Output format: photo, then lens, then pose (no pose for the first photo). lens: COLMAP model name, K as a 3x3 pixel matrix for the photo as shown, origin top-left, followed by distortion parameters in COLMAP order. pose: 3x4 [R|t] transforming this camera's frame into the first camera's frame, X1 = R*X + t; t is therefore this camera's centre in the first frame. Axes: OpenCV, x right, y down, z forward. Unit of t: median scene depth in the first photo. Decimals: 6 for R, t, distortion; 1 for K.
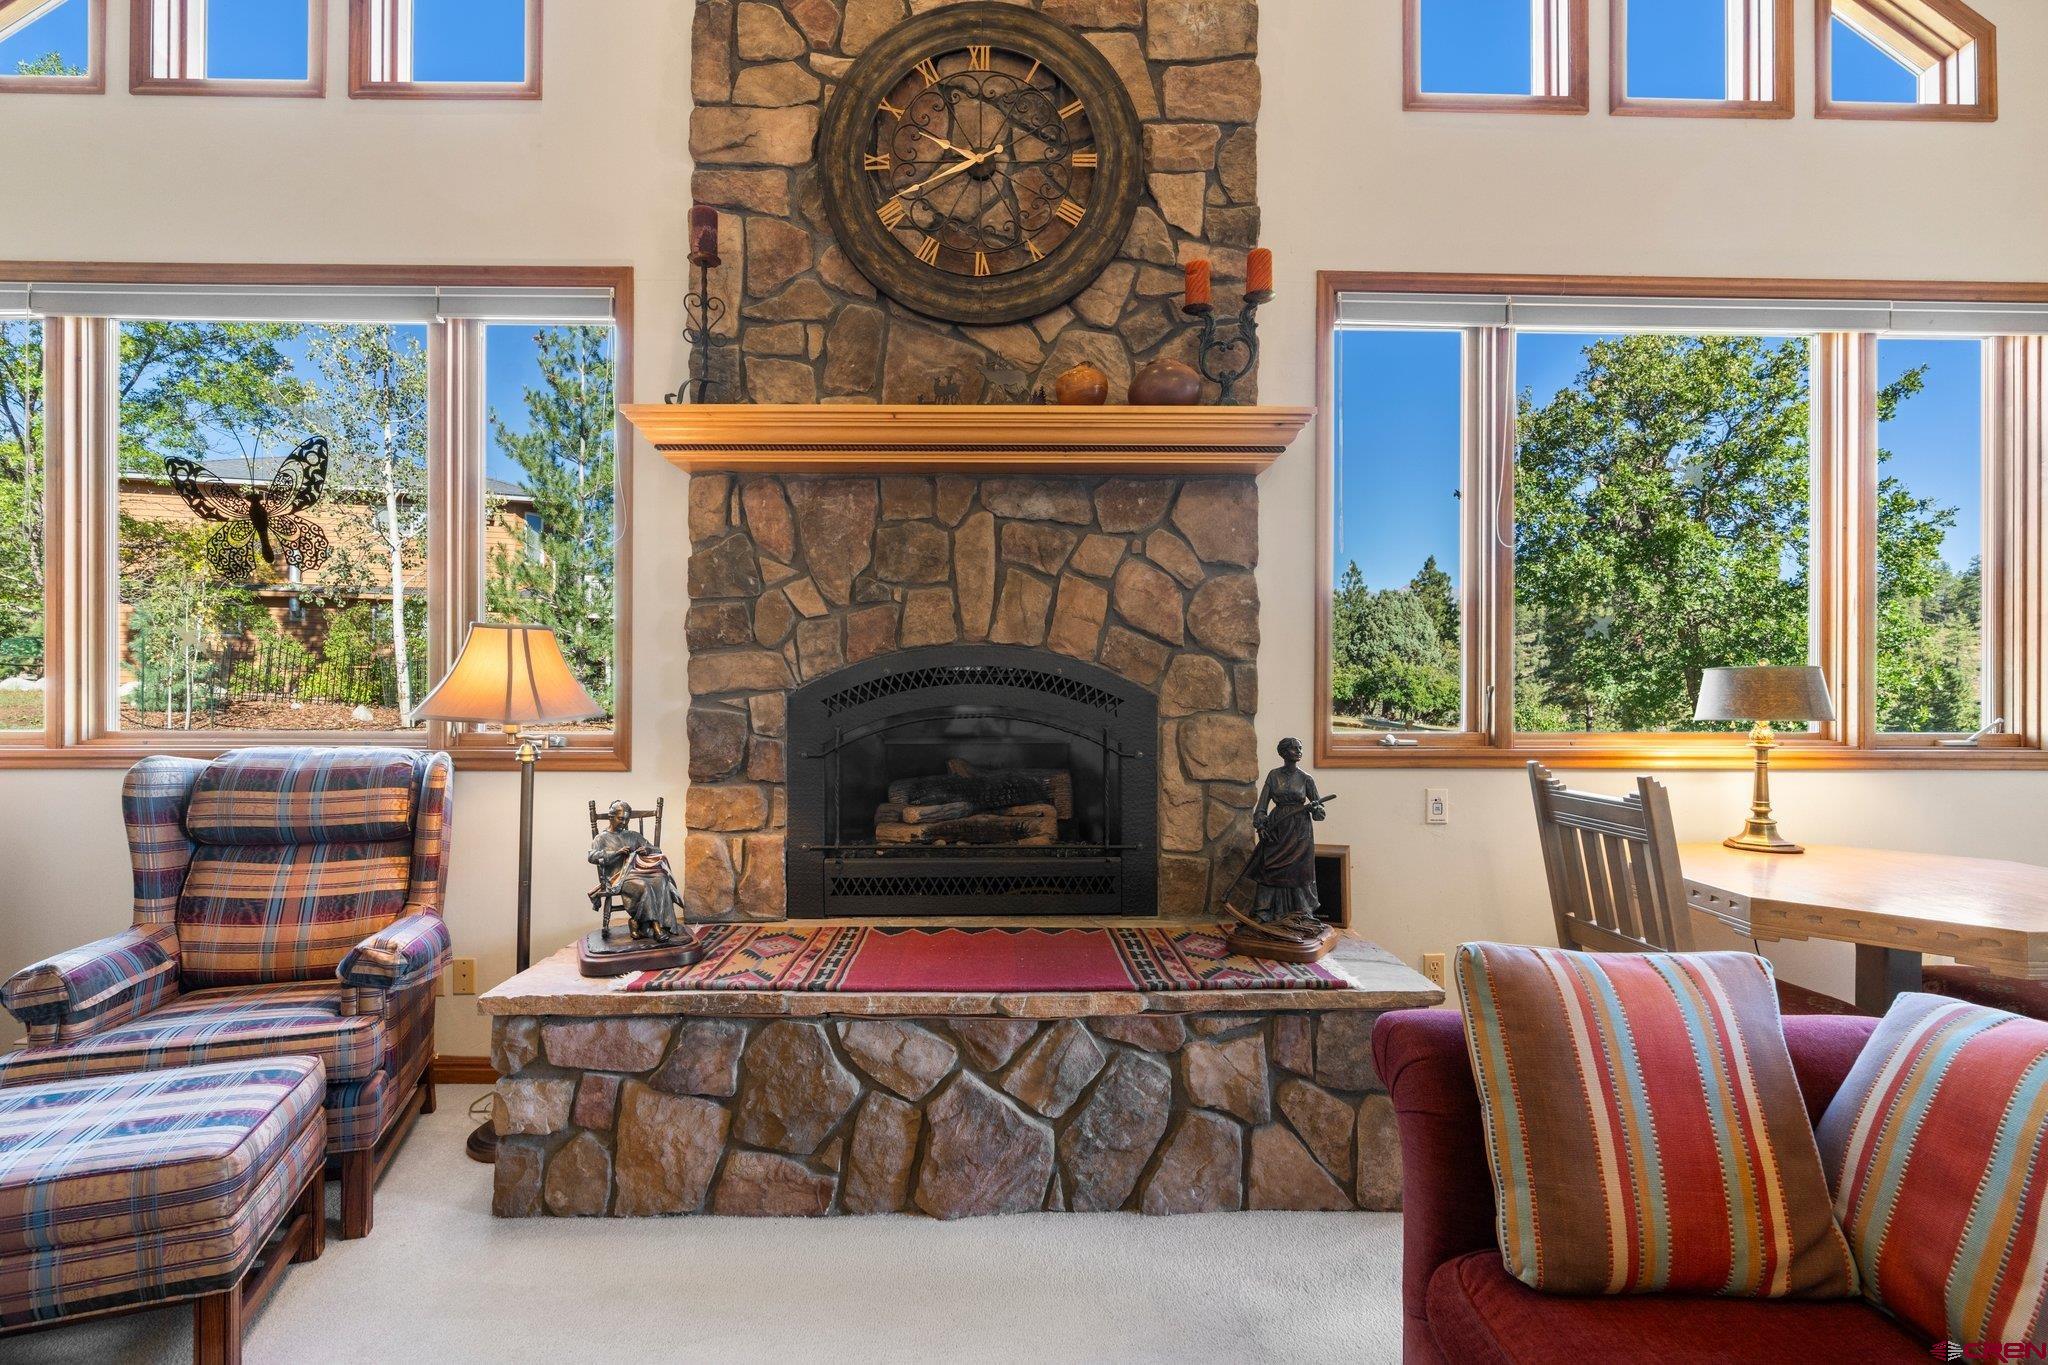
lens RADIAL K [[930.7, 0, 1025.5], [0, 930.7, 690.0], [0, 0, 1]] dist [-0.010475, 0.002580]
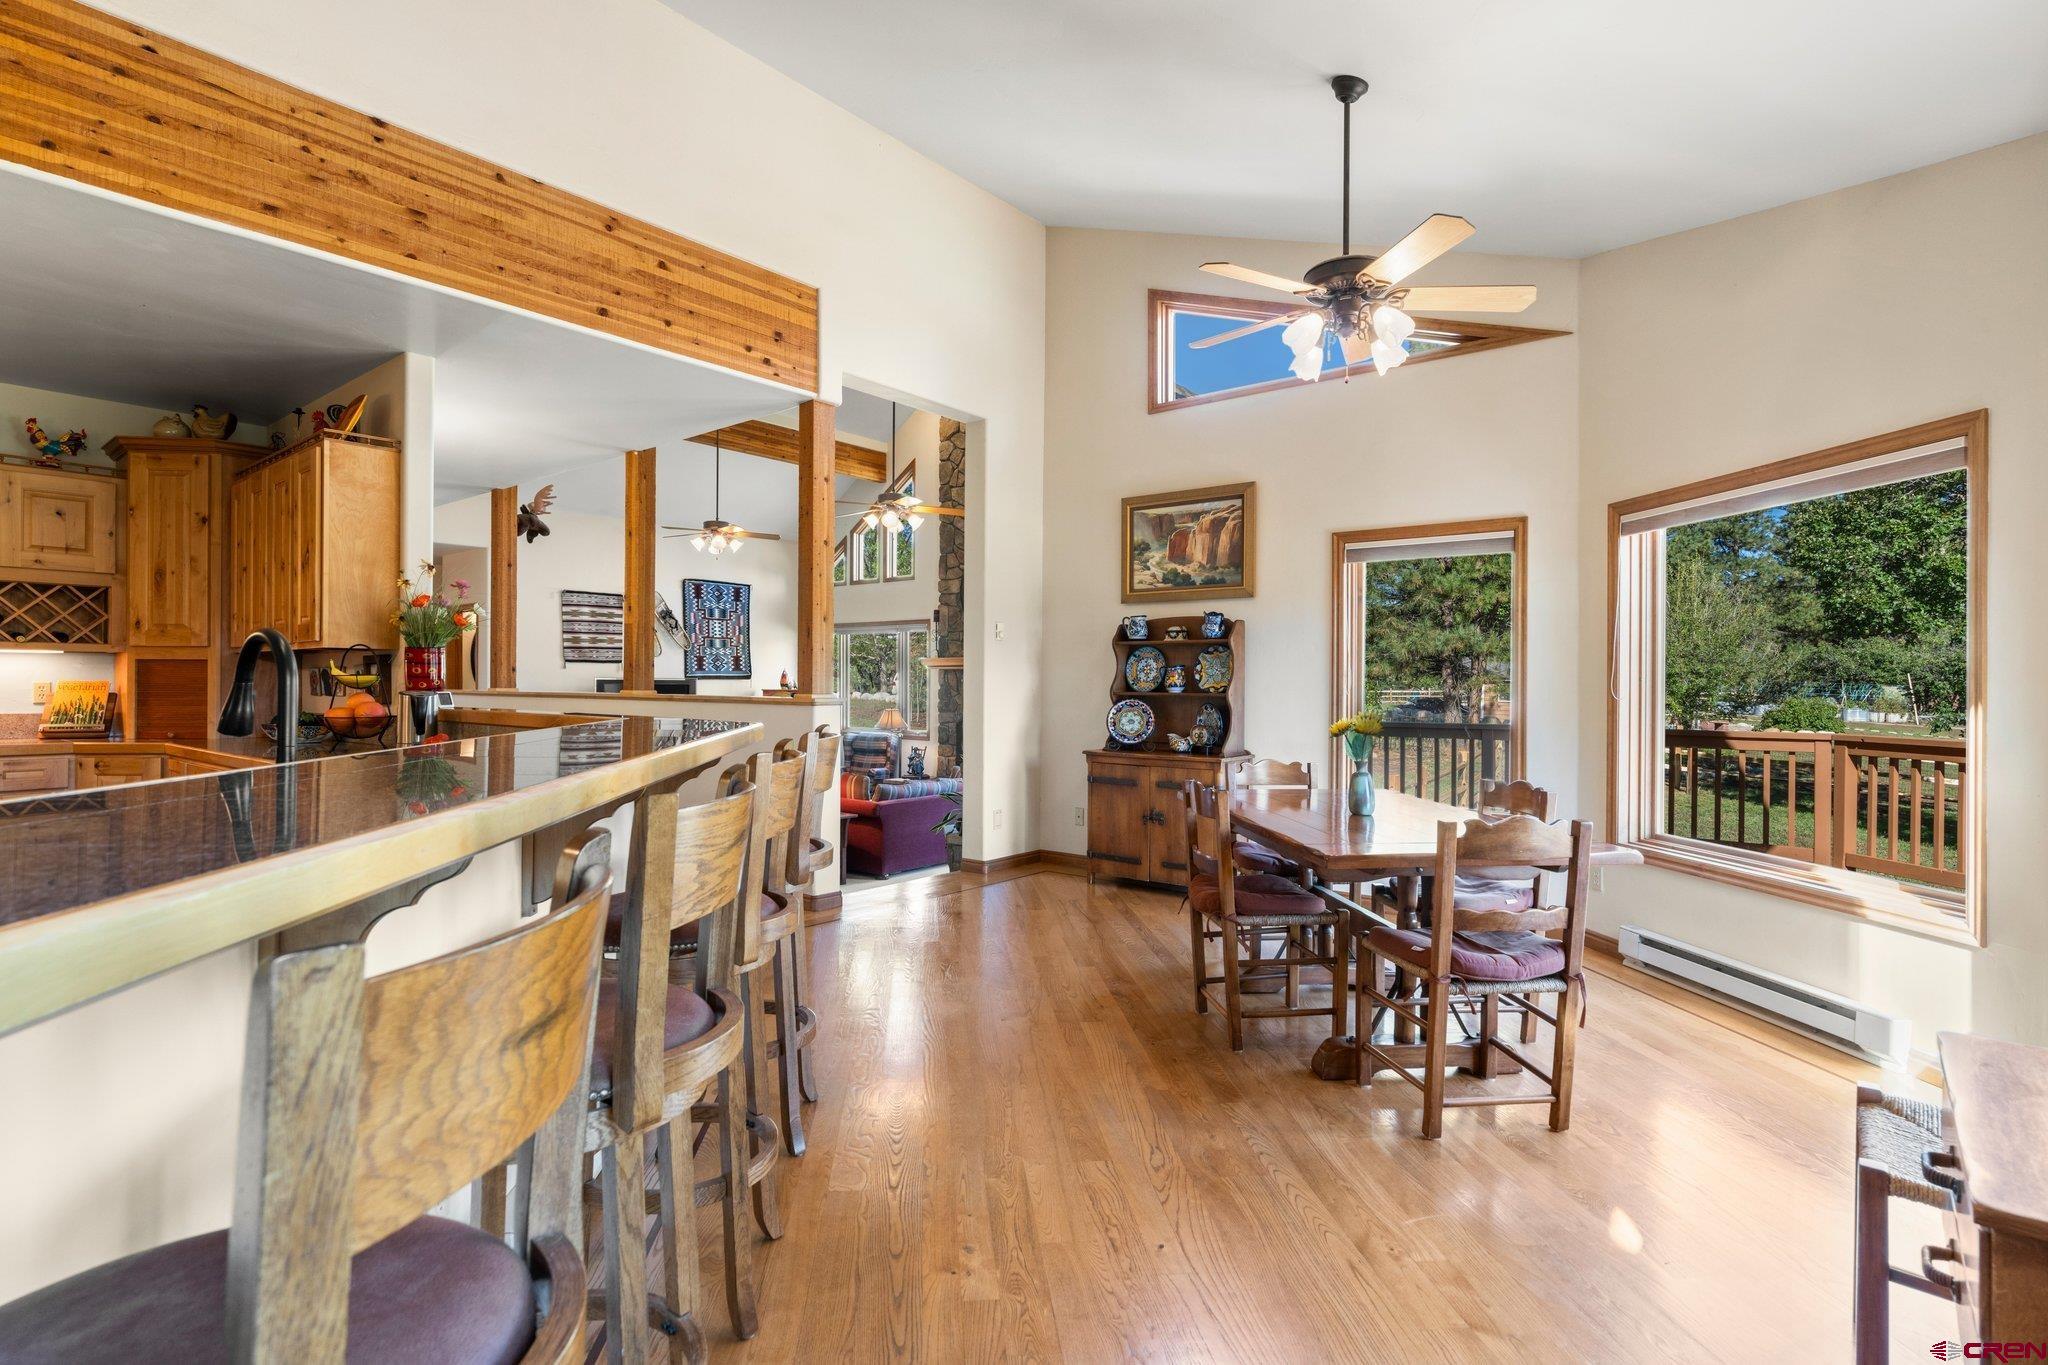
lens RADIAL K [[1003.4, 0, 1019.6], [0, 1003.4, 686.2], [0, 0, 1]] dist [-0.003602, 0.000139]
pose [[0.754516, 0.001097, -0.656280, 2.862916], [-0.000530, 0.999999, 0.001061, -0.162146], [0.656281, -0.000453, 0.754516, -2.148830]]
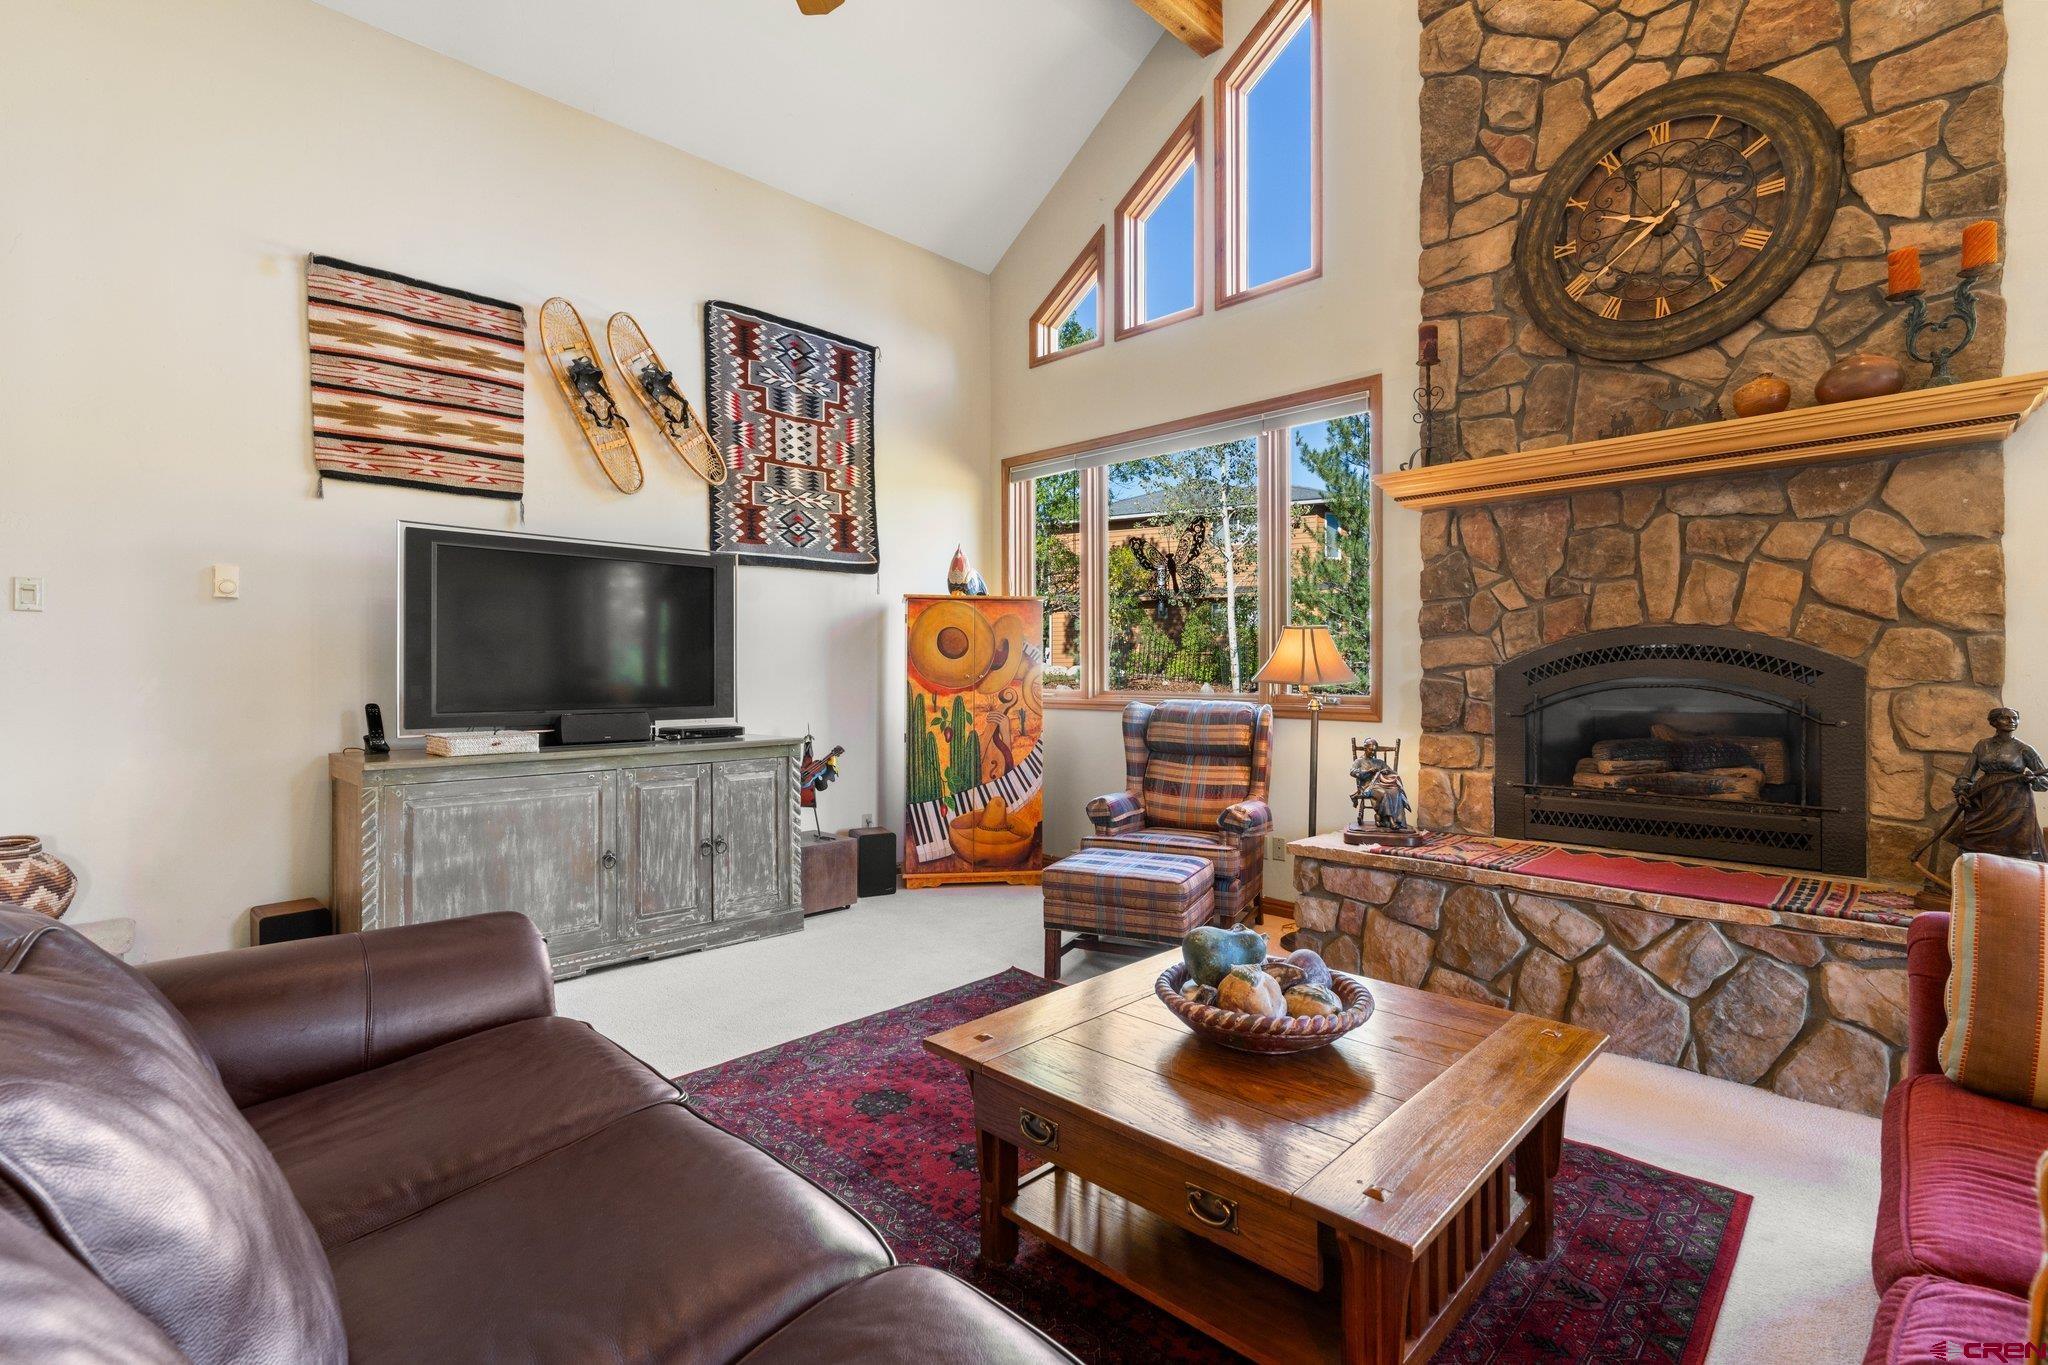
lens RADIAL K [[930.7, 0, 1024.6], [0, 930.7, 675.4], [0, 0, 1]] dist [-0.010475, 0.002580]
pose [[0.689780, 0.000200, -0.724019, 0.244648], [0.003196, 0.999989, 0.003320, 0.008118], [0.724012, -0.004604, 0.689772, -0.409702]]
